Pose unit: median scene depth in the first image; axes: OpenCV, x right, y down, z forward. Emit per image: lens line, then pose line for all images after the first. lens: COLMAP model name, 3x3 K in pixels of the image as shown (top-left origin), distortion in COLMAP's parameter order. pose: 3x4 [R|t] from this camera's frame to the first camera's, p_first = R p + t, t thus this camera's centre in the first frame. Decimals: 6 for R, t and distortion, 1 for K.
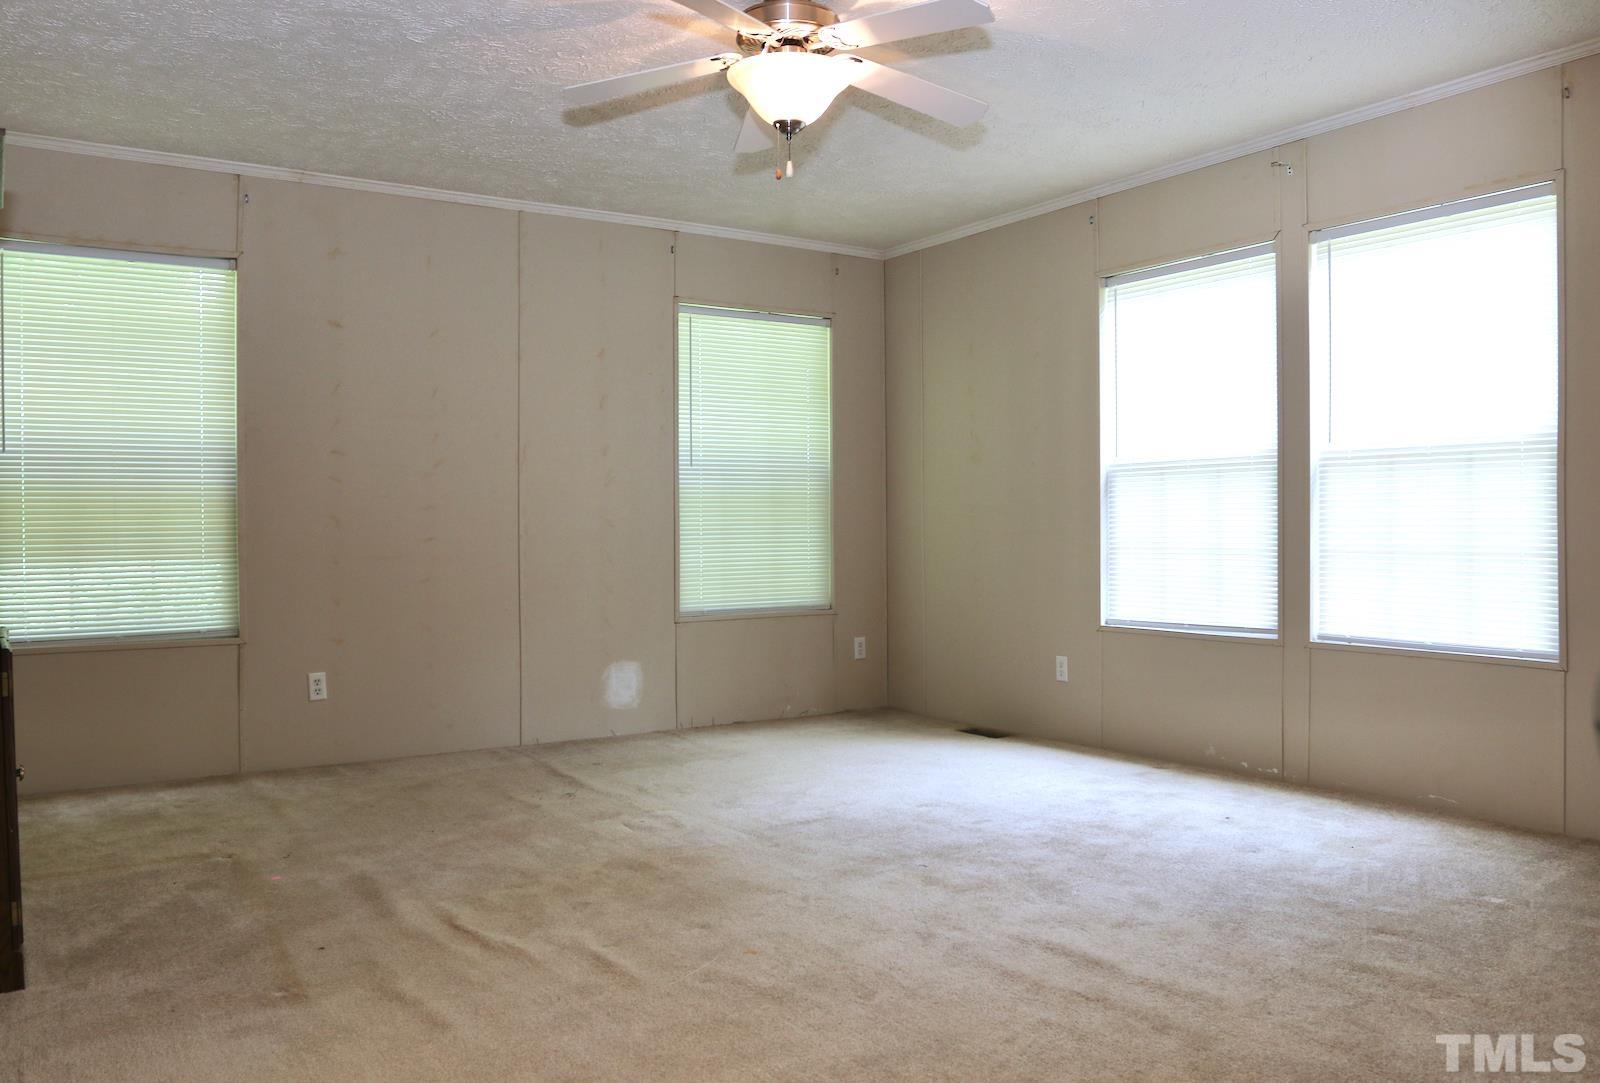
lens RADIAL K [[1269.2, 0, 800.0], [0, 1269.2, 541.5], [0, 0, 1]] dist [-0.039137, 0.002047]
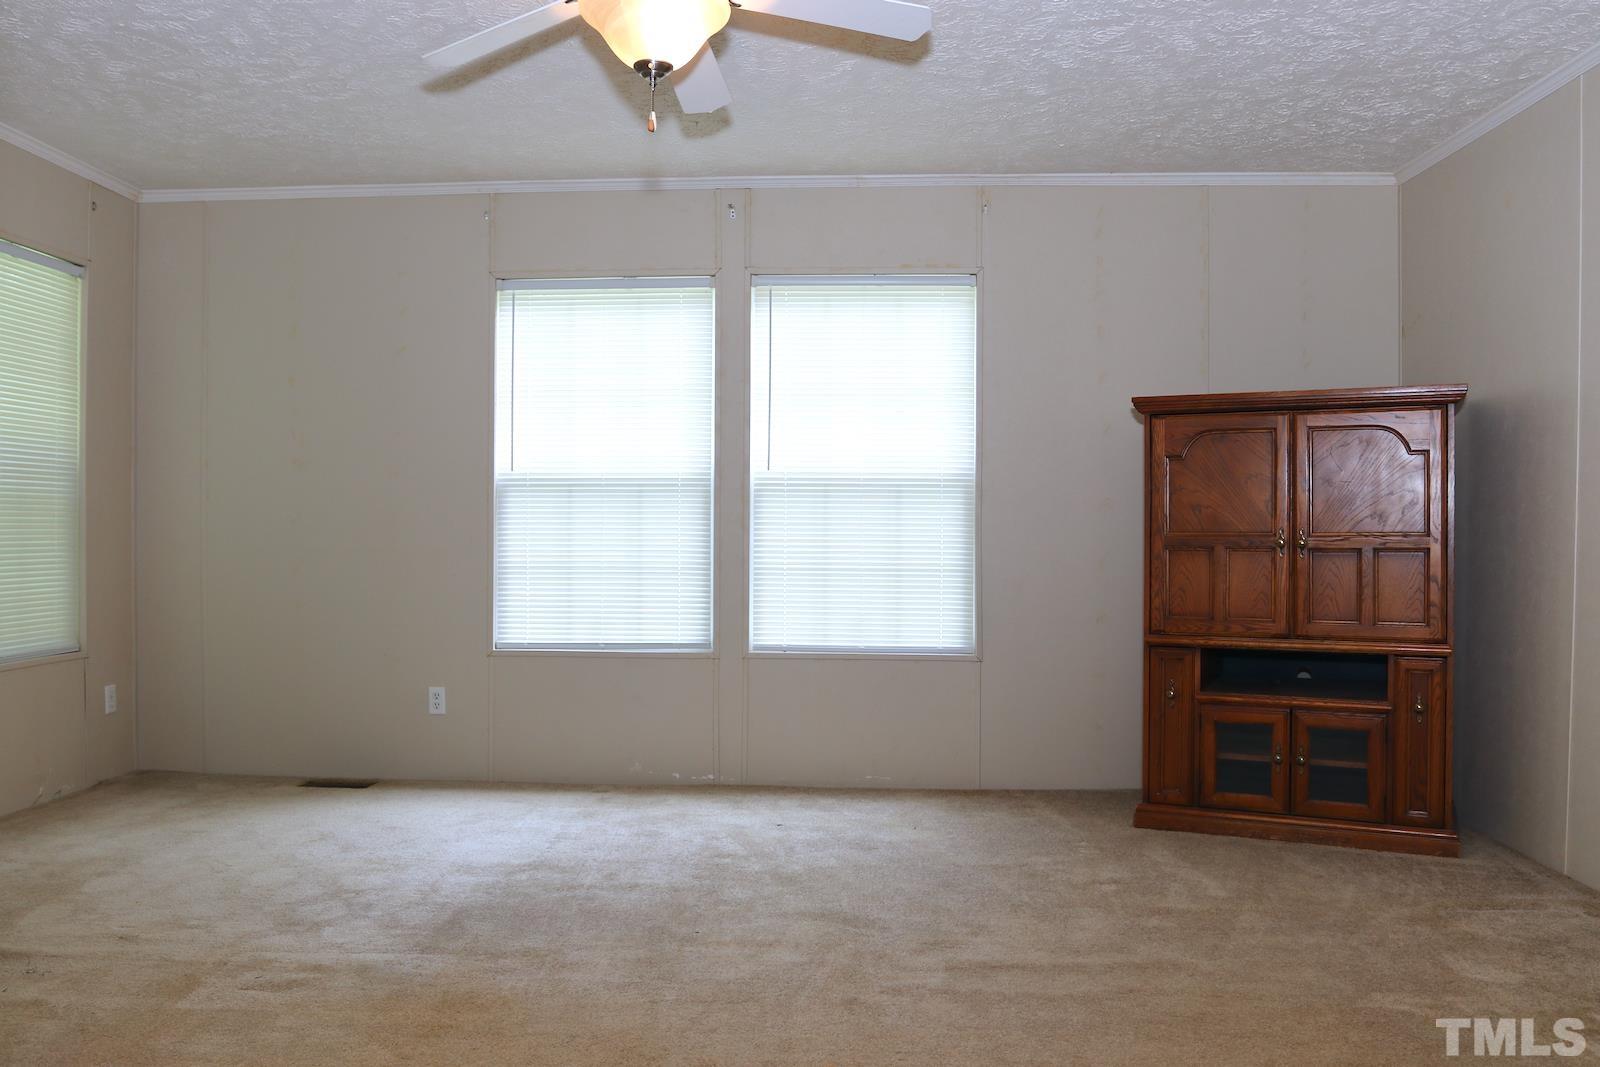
lens RADIAL K [[1251.7, 0, 800.0], [0, 1251.7, 533.5], [0, 0, 1]] dist [-0.093268, 0.066108]
pose [[0.597426, 0.006528, 0.801897, -0.421684], [0.001601, 0.999955, -0.009333, -0.012451], [-0.801922, 0.006859, 0.597389, 0.316360]]
